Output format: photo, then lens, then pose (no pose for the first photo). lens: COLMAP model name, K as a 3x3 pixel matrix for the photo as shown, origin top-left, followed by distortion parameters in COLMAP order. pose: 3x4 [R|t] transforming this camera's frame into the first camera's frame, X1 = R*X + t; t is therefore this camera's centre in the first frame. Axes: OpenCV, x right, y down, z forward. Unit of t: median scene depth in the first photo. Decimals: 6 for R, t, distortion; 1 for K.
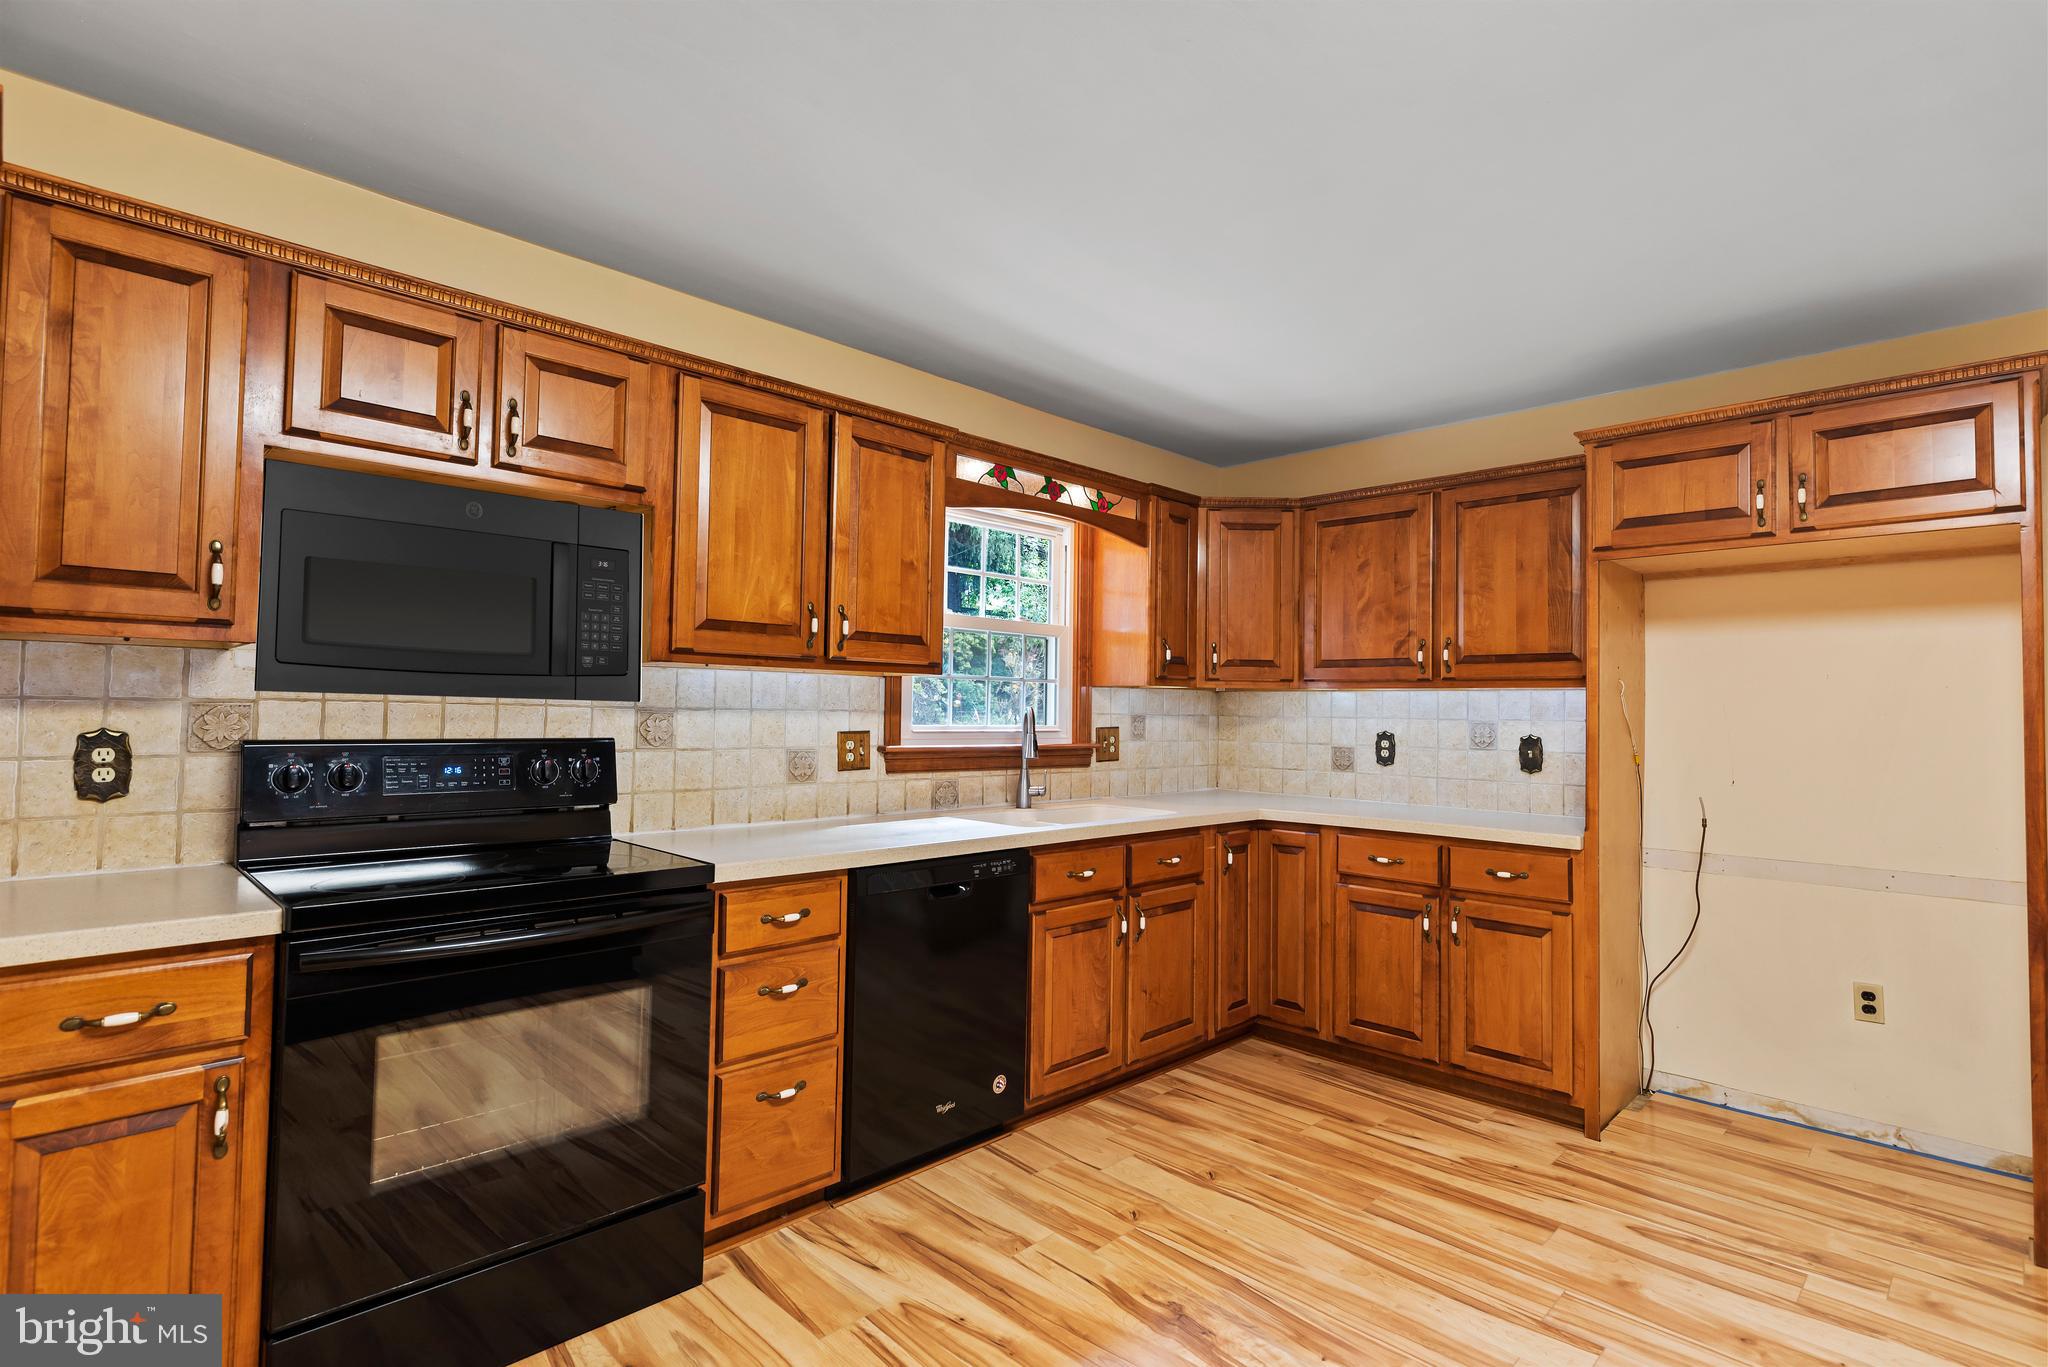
lens RADIAL K [[1003.8, 0, 1043.1], [0, 1003.8, 673.8], [0, 0, 1]] dist [-0.000123, -0.000189]
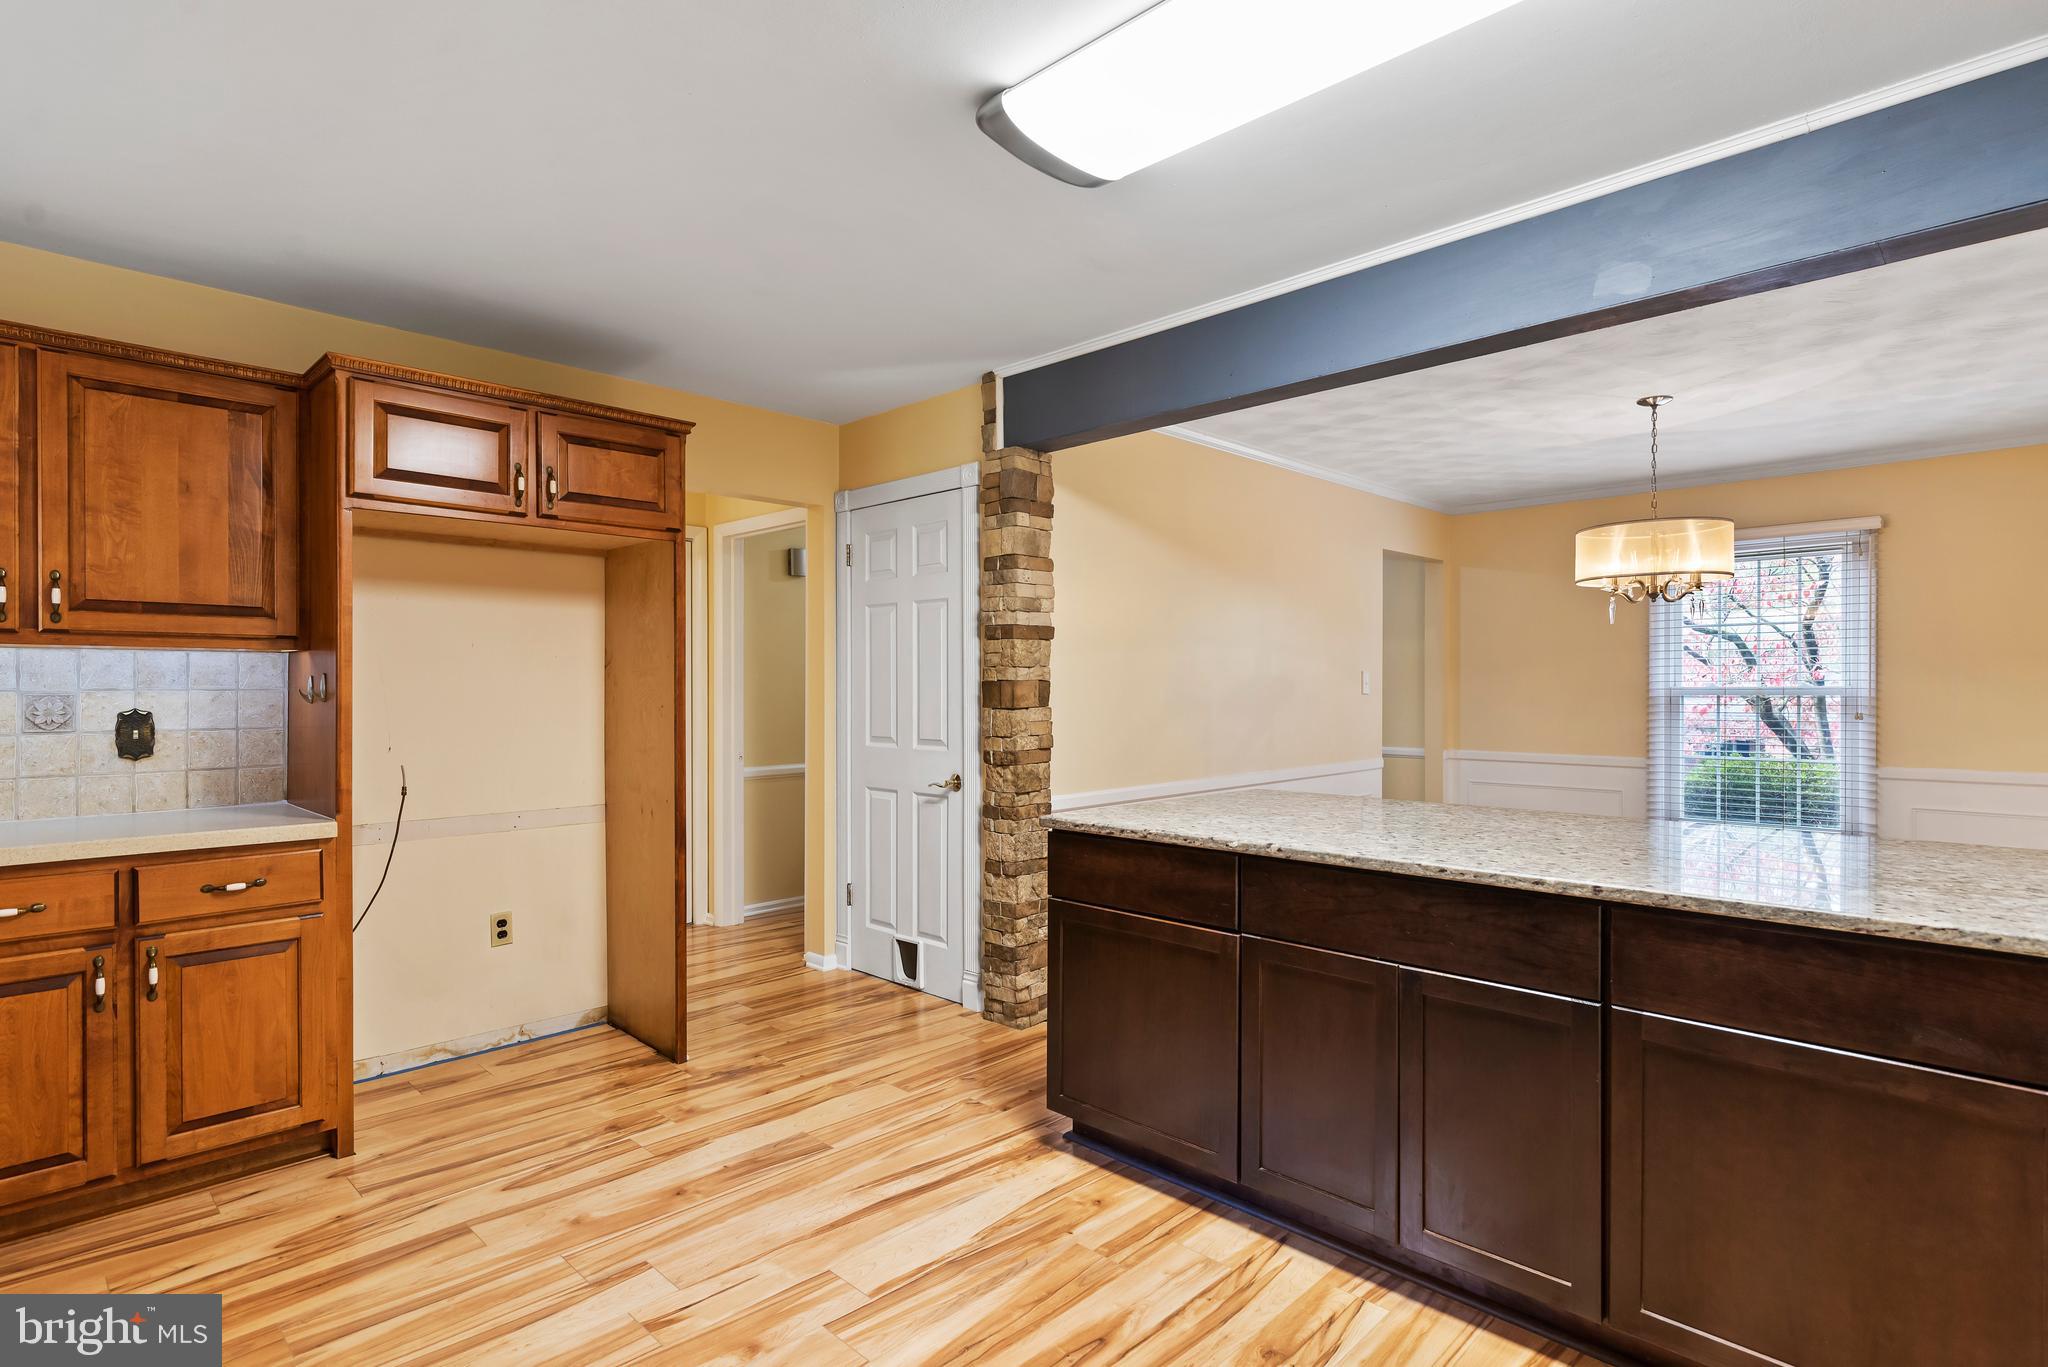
lens RADIAL K [[1023.6, 0, 1066.4], [0, 1023.6, 689.5], [0, 0, 1]] dist [0.000475, -0.000047]
pose [[-0.023715, -0.016855, 0.999577, -0.359732], [-0.037436, 0.999172, 0.015960, 0.009214], [-0.999018, -0.037042, -0.024326, 0.383292]]
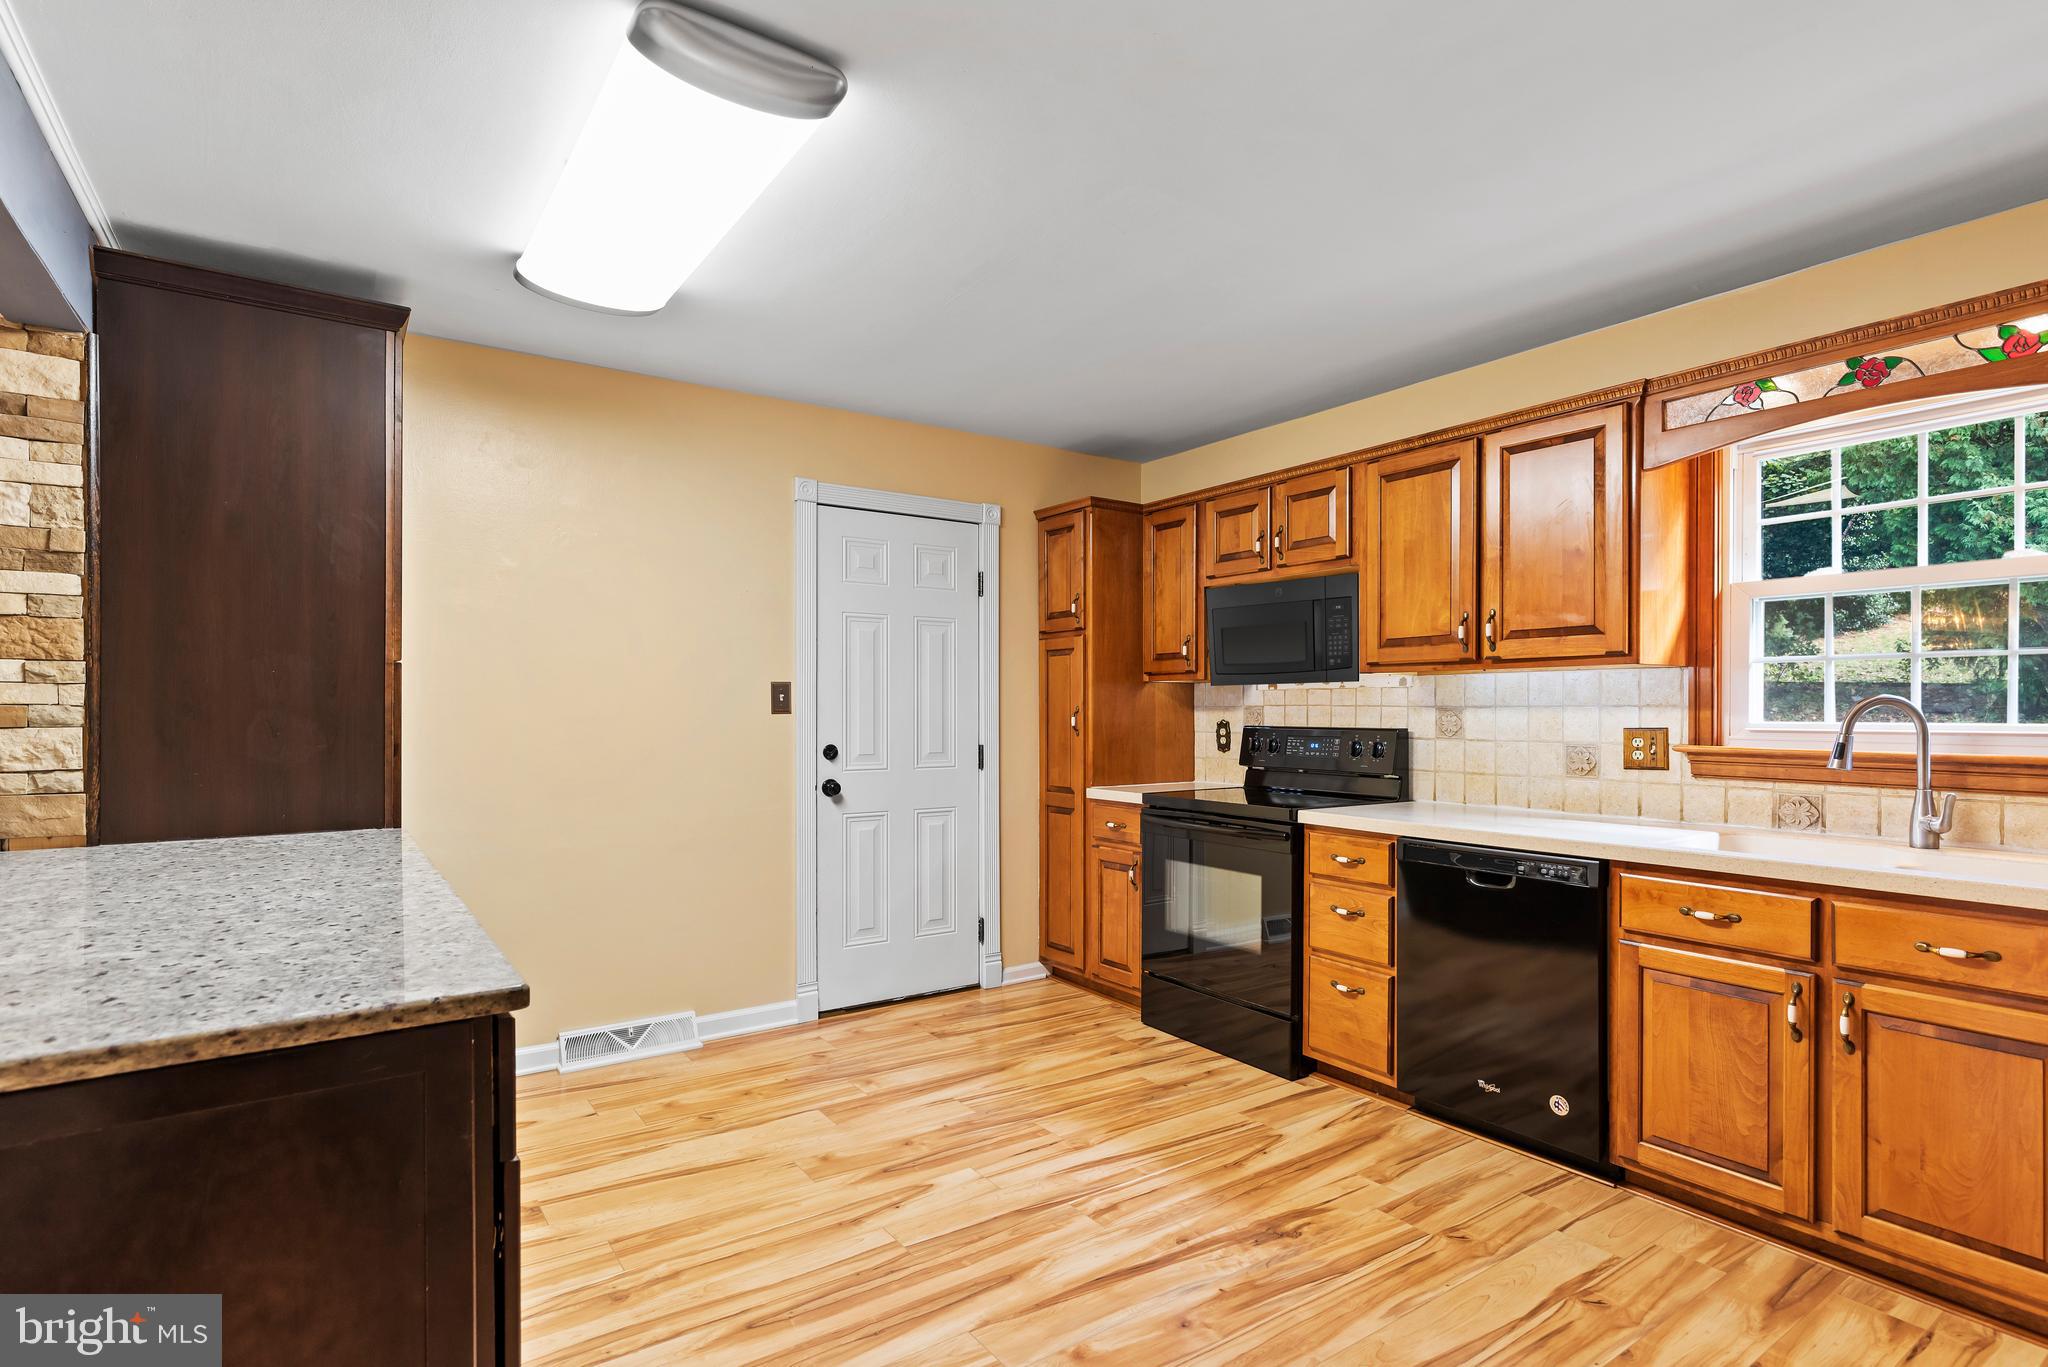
lens RADIAL K [[1022.2, 0, 1026.0], [0, 1022.2, 710.0], [0, 0, 1]] dist [0.001283, 0.000745]
pose [[-0.195483, -0.015574, -0.980583, 0.896043], [0.033737, 0.999175, -0.022595, 0.044464], [0.980127, -0.037499, -0.194797, 0.650372]]
